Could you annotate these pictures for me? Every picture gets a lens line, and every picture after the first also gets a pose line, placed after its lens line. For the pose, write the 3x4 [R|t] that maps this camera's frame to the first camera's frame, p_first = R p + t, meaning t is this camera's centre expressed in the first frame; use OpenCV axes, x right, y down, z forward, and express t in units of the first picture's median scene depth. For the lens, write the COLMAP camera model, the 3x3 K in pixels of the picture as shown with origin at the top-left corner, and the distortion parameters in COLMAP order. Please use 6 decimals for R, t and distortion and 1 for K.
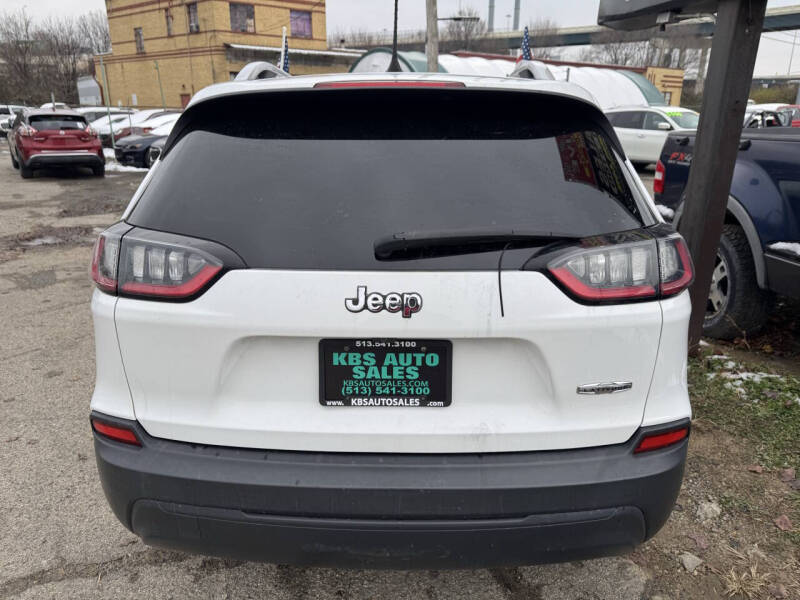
lens RADIAL K [[570.3, 0, 401.7], [0, 570.3, 304.8], [0, 0, 1]] dist [0.018907, -0.019622]
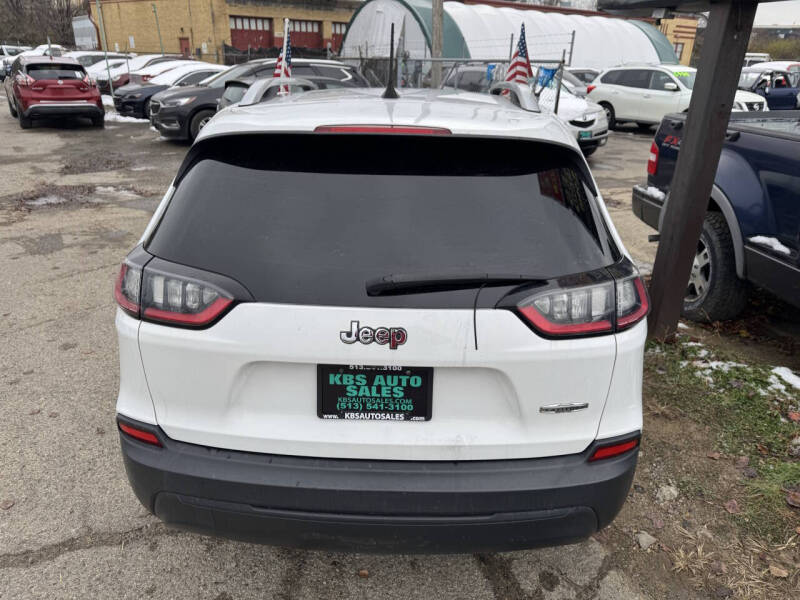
lens RADIAL K [[570.3, 0, 402.9], [0, 570.3, 299.5], [0, 0, 1]] dist [0.018907, -0.019622]
pose [[0.999832, 0.018265, 0.001664, 0.015256], [-0.018339, 0.996802, 0.077778, -0.103810], [-0.000238, -0.077796, 0.996969, -0.089040]]
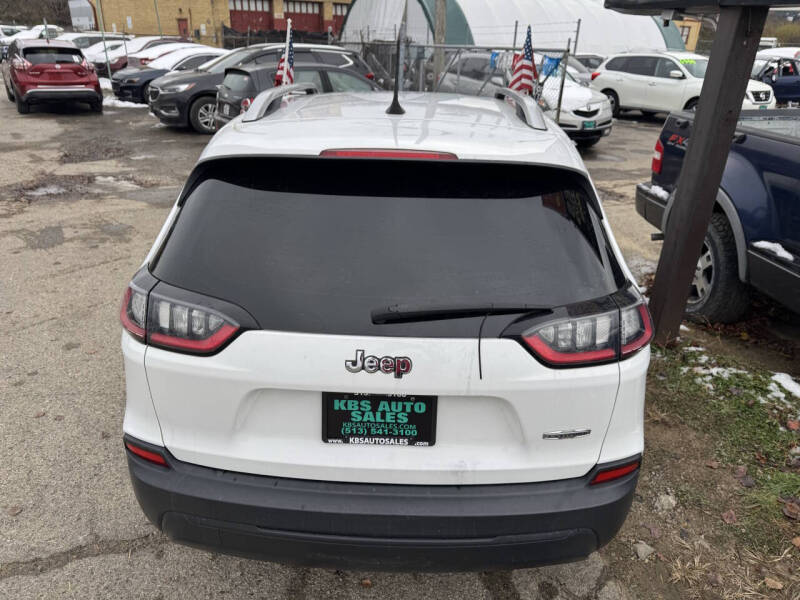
lens RADIAL K [[570.3, 0, 402.9], [0, 570.3, 304.7], [0, 0, 1]] dist [0.018907, -0.019622]
pose [[0.999713, 0.023855, 0.002009, 0.007750], [-0.023929, 0.993258, 0.113427, -0.159657], [0.000711, -0.113442, 0.993544, -0.085872]]
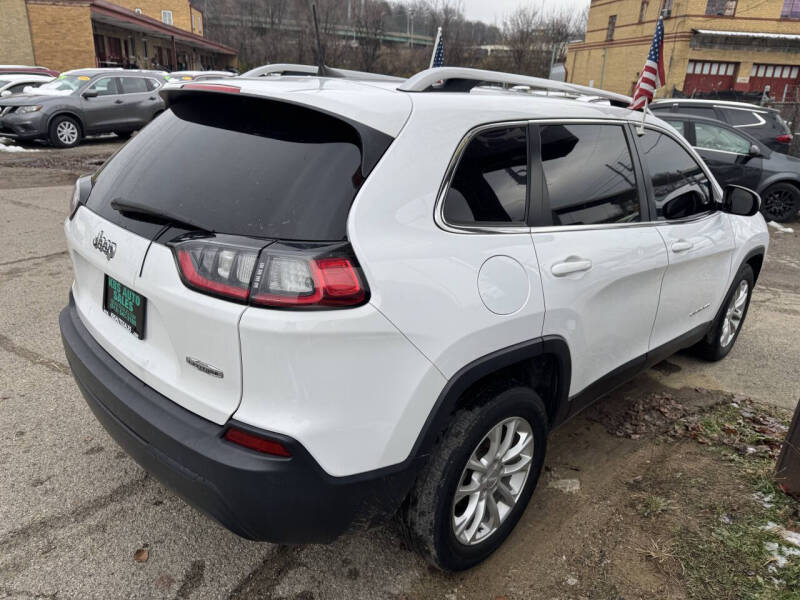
lens RADIAL K [[570.3, 0, 399.9], [0, 570.3, 302.3], [0, 0, 1]] dist [0.018907, -0.019622]
pose [[0.722667, 0.279435, -0.632194, 0.865234], [-0.268533, 0.956294, 0.115728, -0.138189], [0.636901, 0.086132, 0.766119, 0.250190]]
